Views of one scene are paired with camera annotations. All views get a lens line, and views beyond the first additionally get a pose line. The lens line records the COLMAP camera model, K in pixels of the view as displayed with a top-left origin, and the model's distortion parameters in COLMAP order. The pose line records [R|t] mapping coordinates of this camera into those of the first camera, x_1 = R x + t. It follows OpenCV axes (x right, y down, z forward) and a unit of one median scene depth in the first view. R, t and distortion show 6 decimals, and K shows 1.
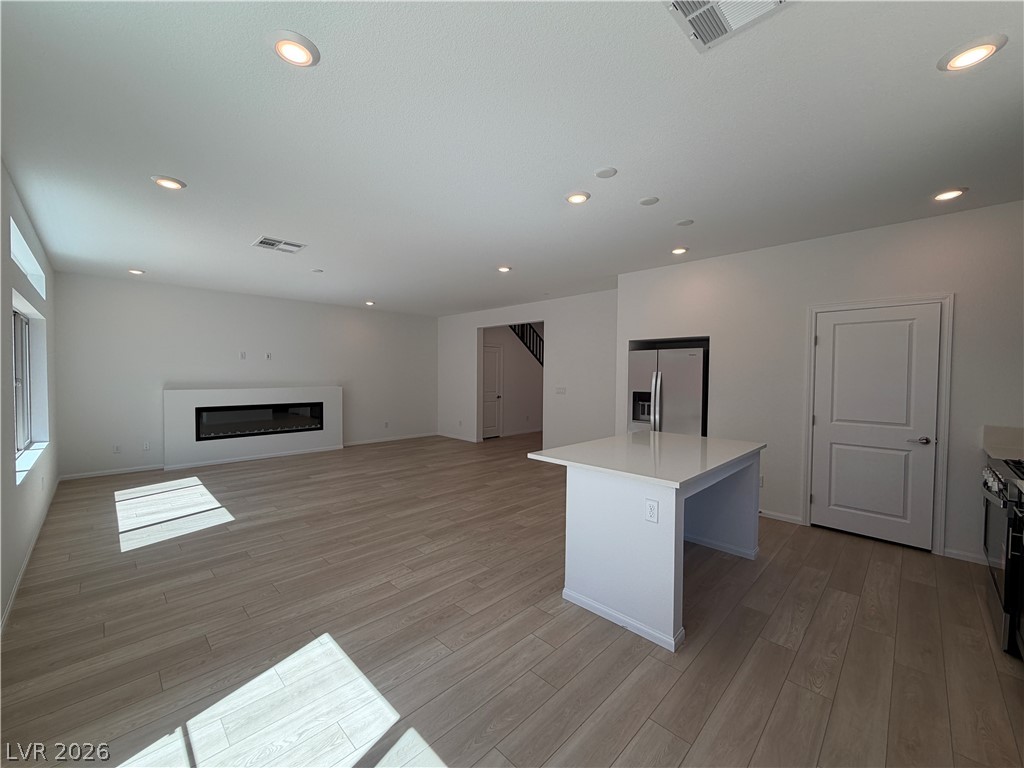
lens RADIAL K [[410.2, 0, 504.1], [0, 410.2, 383.1], [0, 0, 1]] dist [-0.003852, -0.000401]
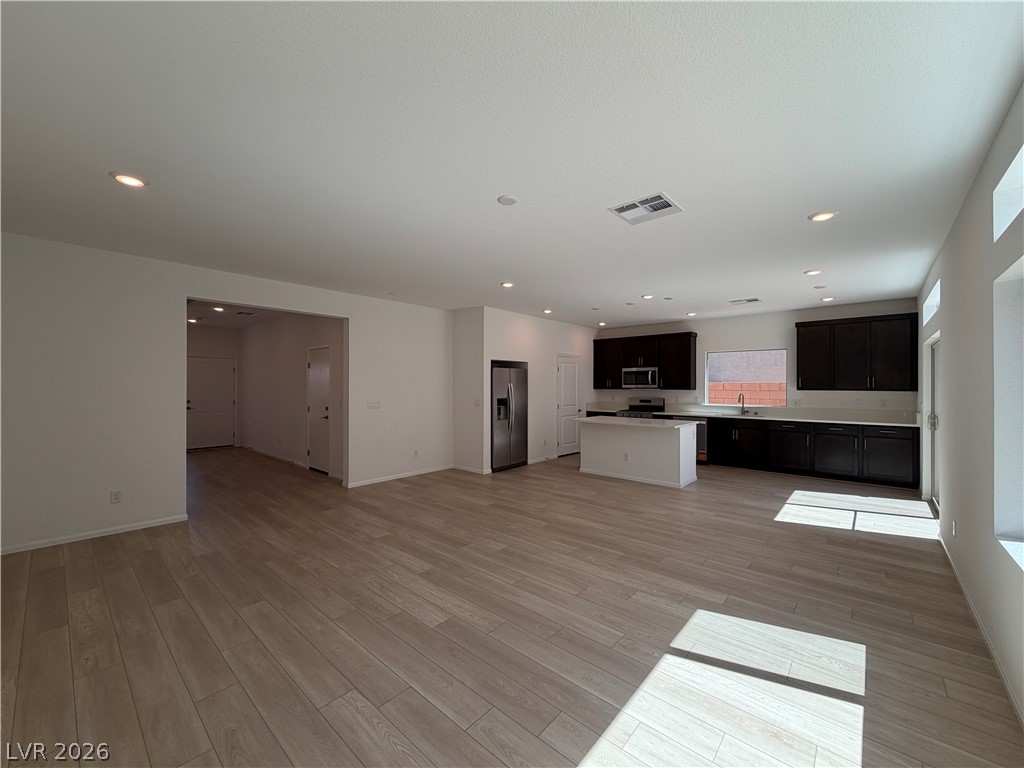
lens RADIAL K [[410.2, 0, 504.2], [0, 410.2, 385.9], [0, 0, 1]] dist [-0.003852, -0.000401]
pose [[-0.062172, -0.007649, 0.998036, -1.282046], [0.016617, 0.999824, 0.008698, -0.042264], [-0.997927, 0.017125, -0.062034, 1.331731]]
